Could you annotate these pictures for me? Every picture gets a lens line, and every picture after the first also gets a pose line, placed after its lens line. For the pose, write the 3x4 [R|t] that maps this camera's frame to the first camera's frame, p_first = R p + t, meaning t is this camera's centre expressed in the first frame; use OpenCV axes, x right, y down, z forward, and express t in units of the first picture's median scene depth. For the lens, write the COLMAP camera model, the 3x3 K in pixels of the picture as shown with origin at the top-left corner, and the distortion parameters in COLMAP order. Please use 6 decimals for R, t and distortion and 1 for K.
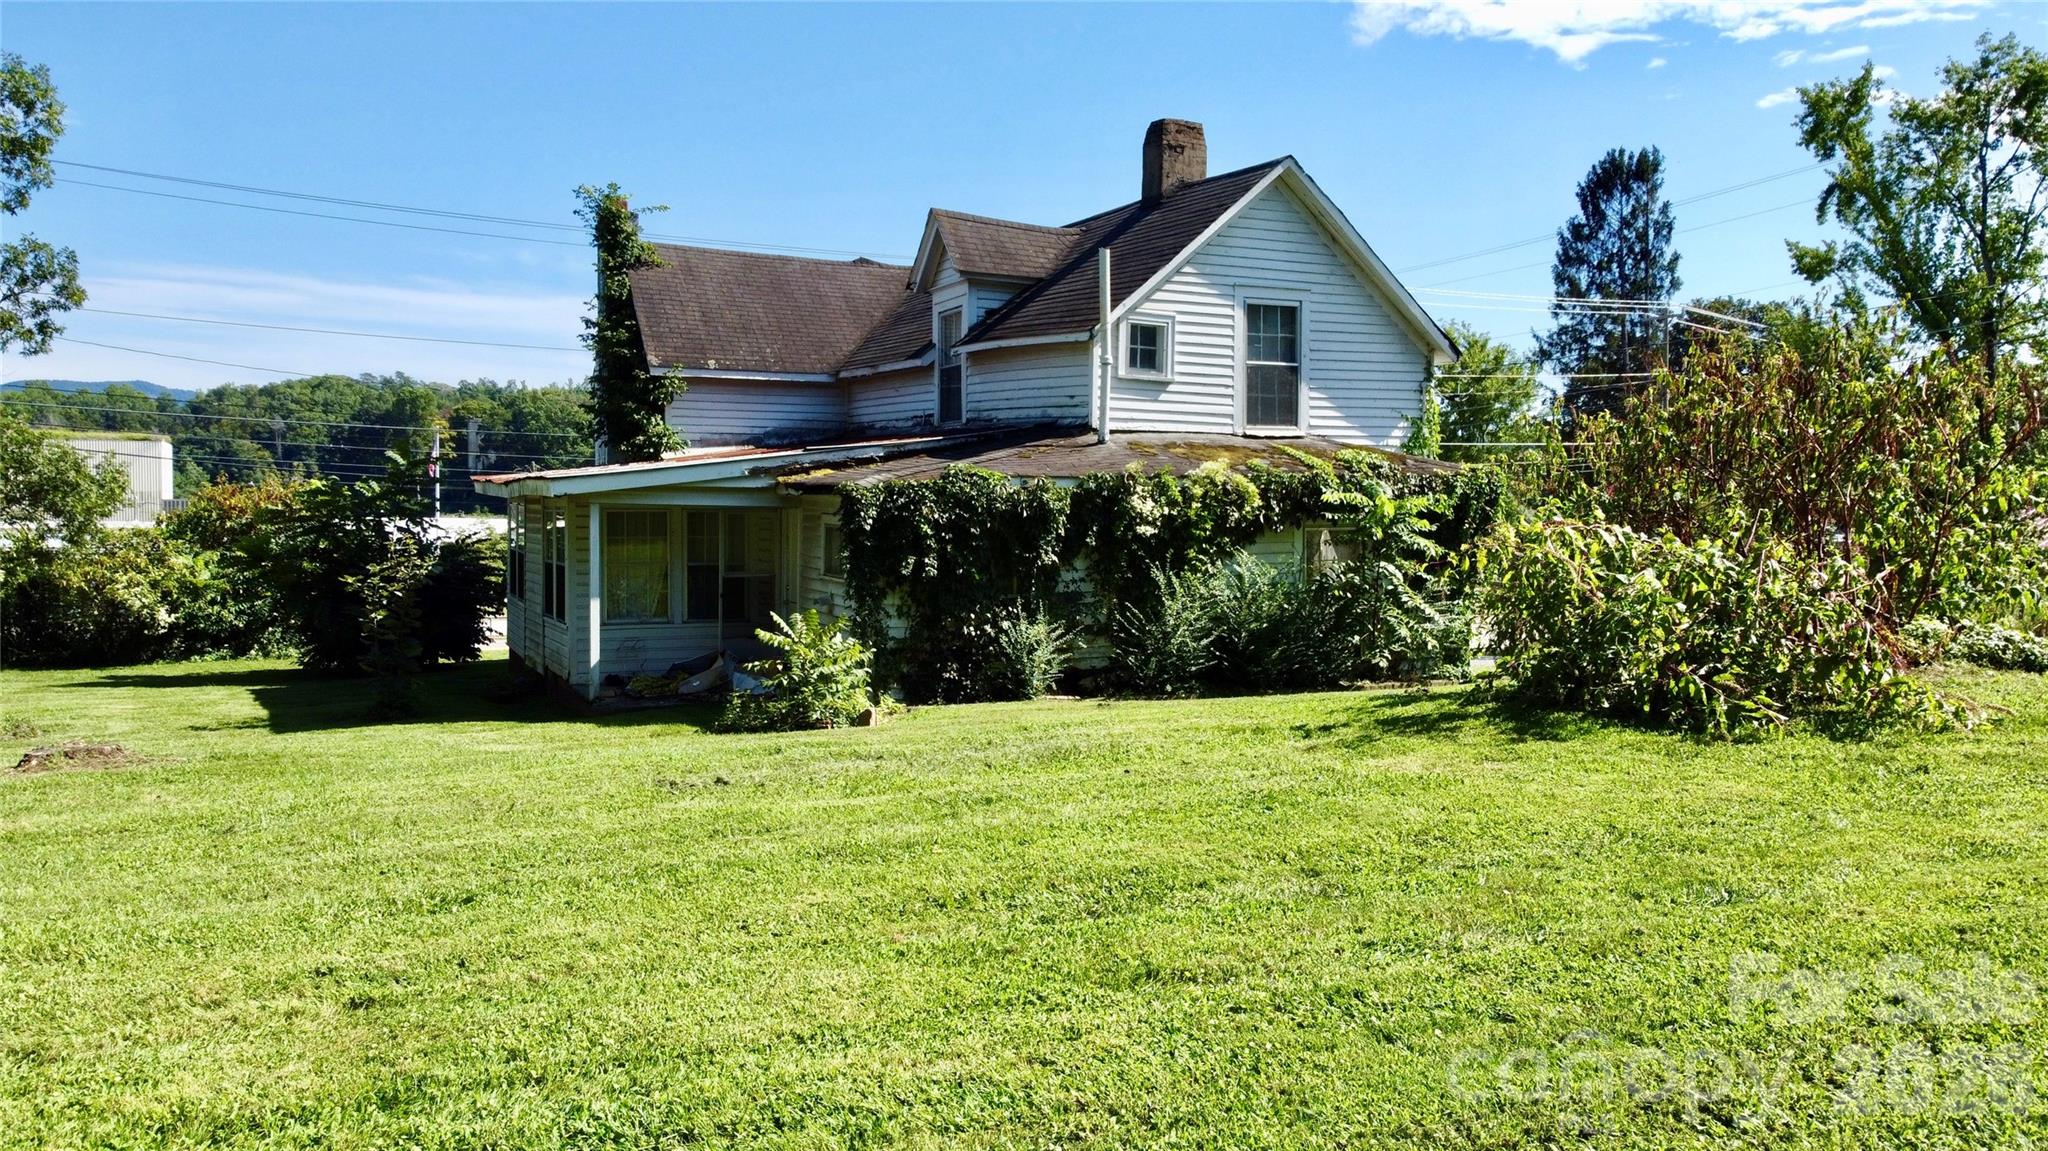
lens RADIAL K [[1543.6, 0, 1024.0], [0, 1543.6, 575.5], [0, 0, 1]] dist [-0.002033, 0.000200]
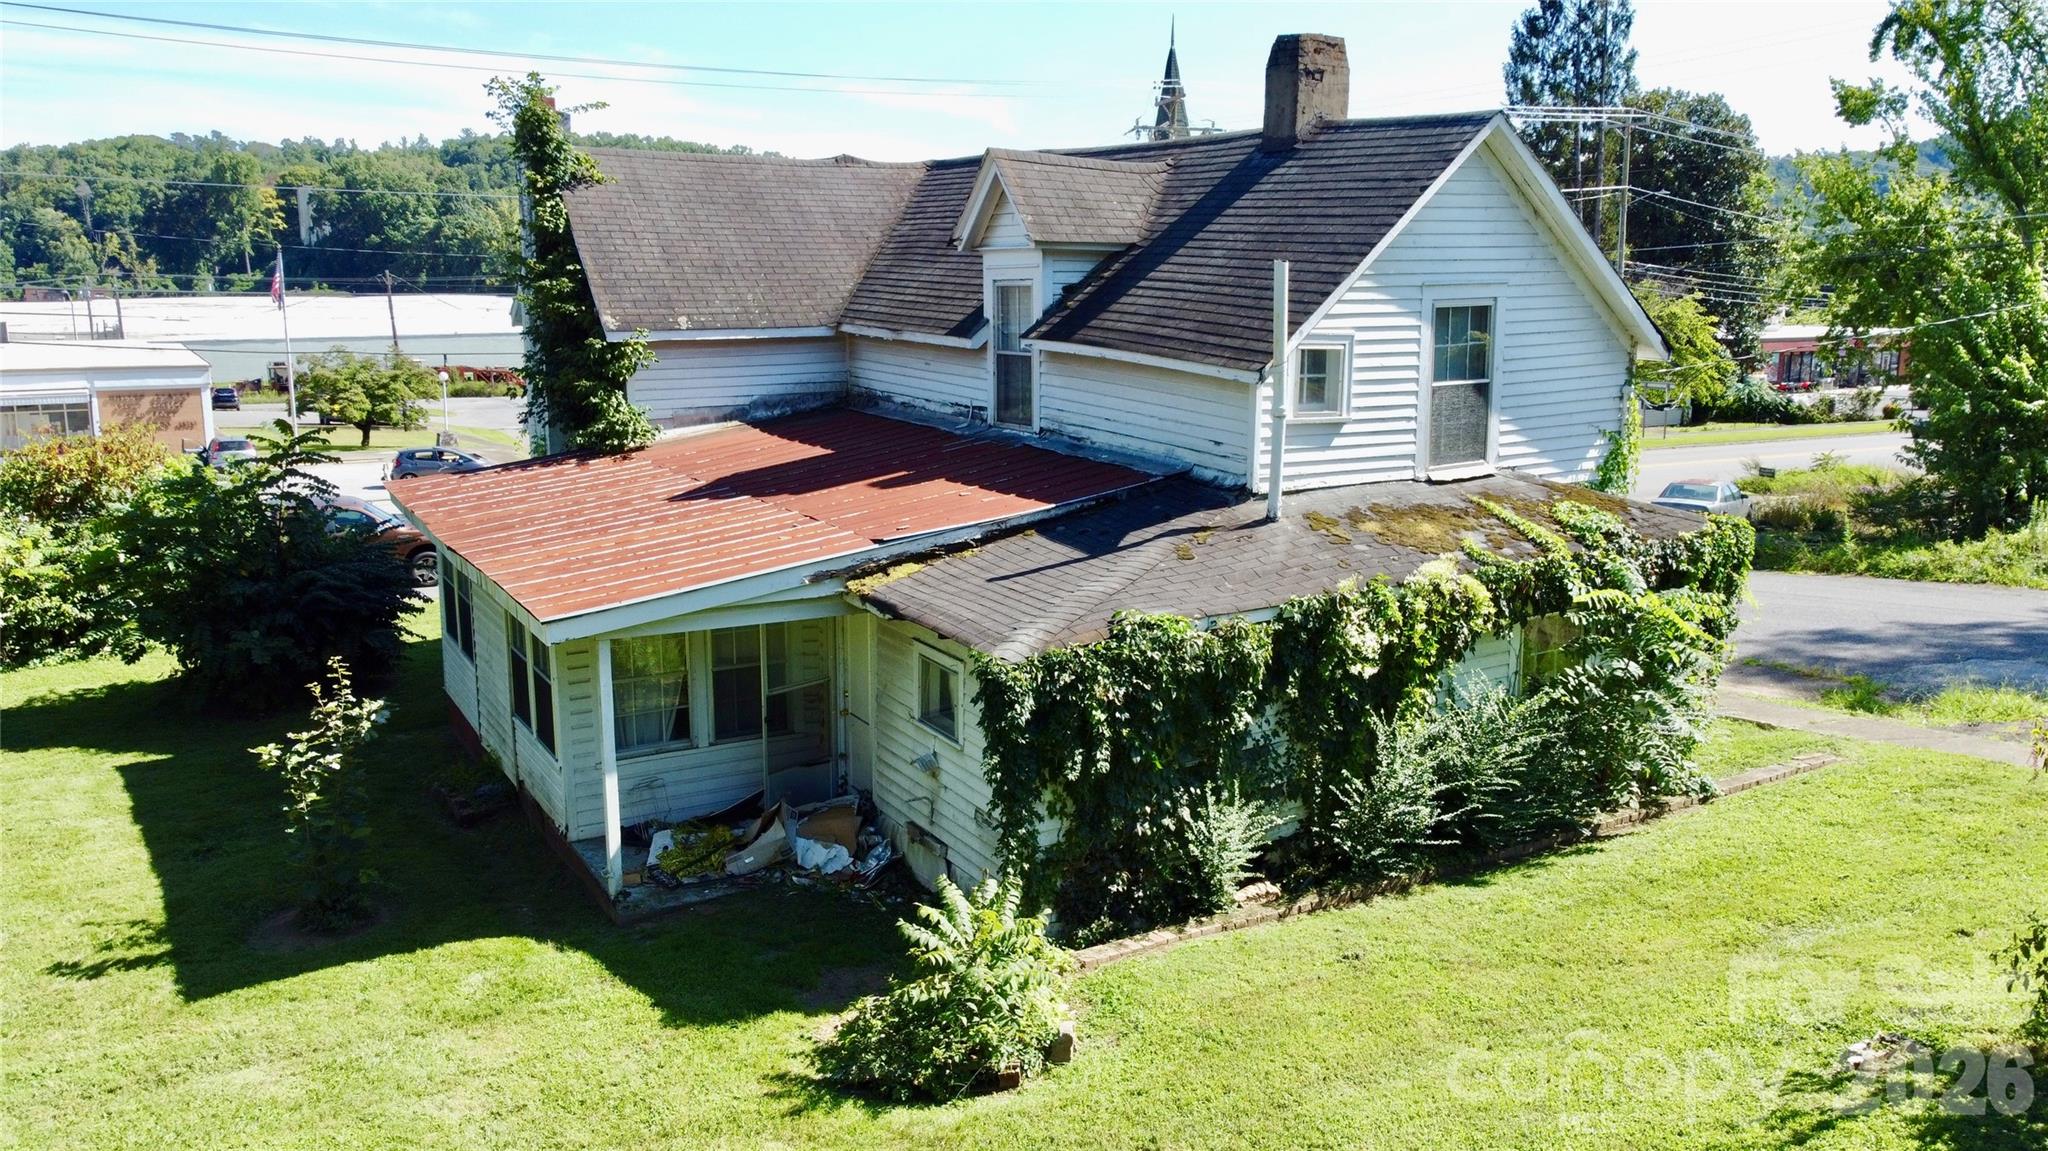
lens RADIAL K [[1544.2, 0, 1024.0], [0, 1544.2, 575.5], [0, 0, 1]] dist [0.002028, -0.000811]
pose [[0.996393, -0.025595, 0.080908, -0.112931], [0.013125, 0.988439, 0.151047, -0.148716], [-0.083839, -0.149440, 0.985210, 0.220986]]
